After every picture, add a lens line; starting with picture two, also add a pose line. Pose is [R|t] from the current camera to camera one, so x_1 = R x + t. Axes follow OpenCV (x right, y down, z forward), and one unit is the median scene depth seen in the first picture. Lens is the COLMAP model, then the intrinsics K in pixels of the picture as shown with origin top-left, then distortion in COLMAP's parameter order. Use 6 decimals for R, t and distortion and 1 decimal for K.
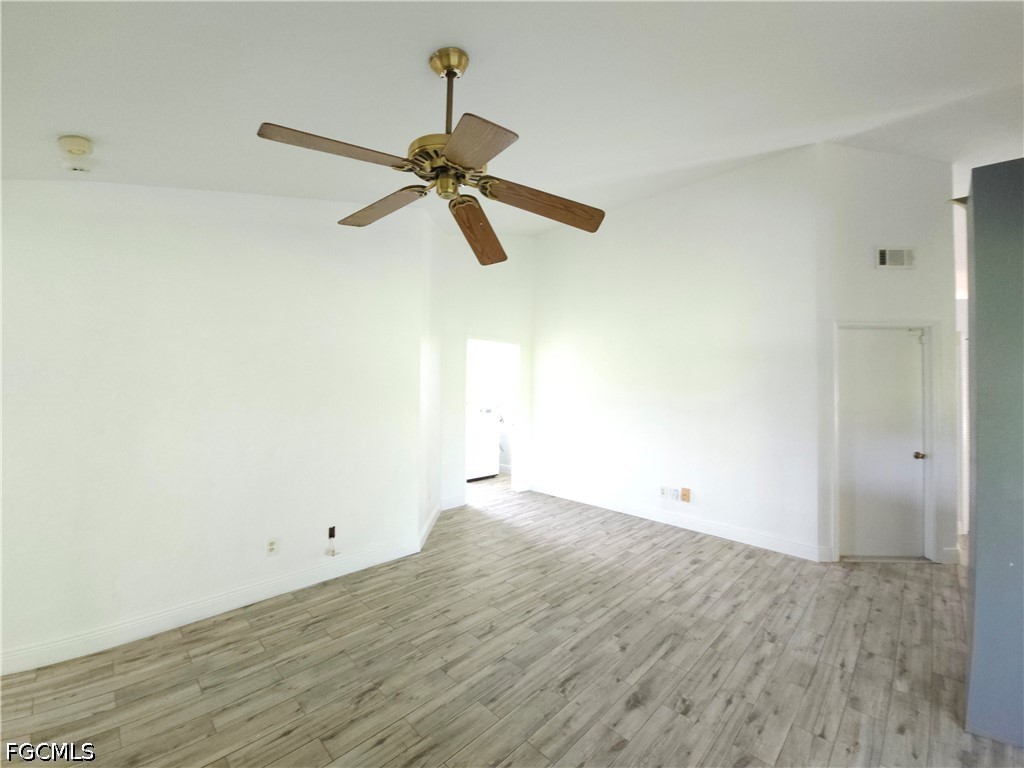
lens RADIAL K [[414.1, 0, 509.3], [0, 414.1, 388.2], [0, 0, 1]] dist [0.001167, -0.001738]
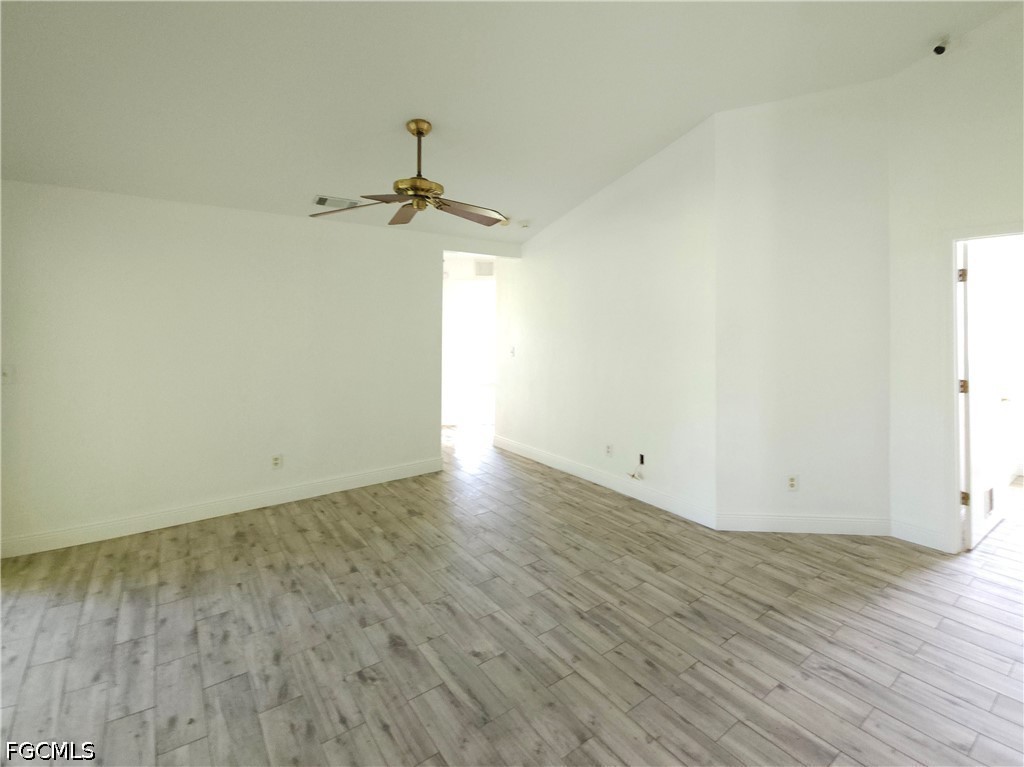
lens RADIAL K [[414.1, 0, 508.9], [0, 414.1, 381.8], [0, 0, 1]] dist [0.001167, -0.001738]
pose [[-0.085315, 0.126994, -0.988228, 0.899055], [-0.009671, 0.991692, 0.128274, 0.013882], [0.996307, 0.020501, -0.083378, 1.024791]]
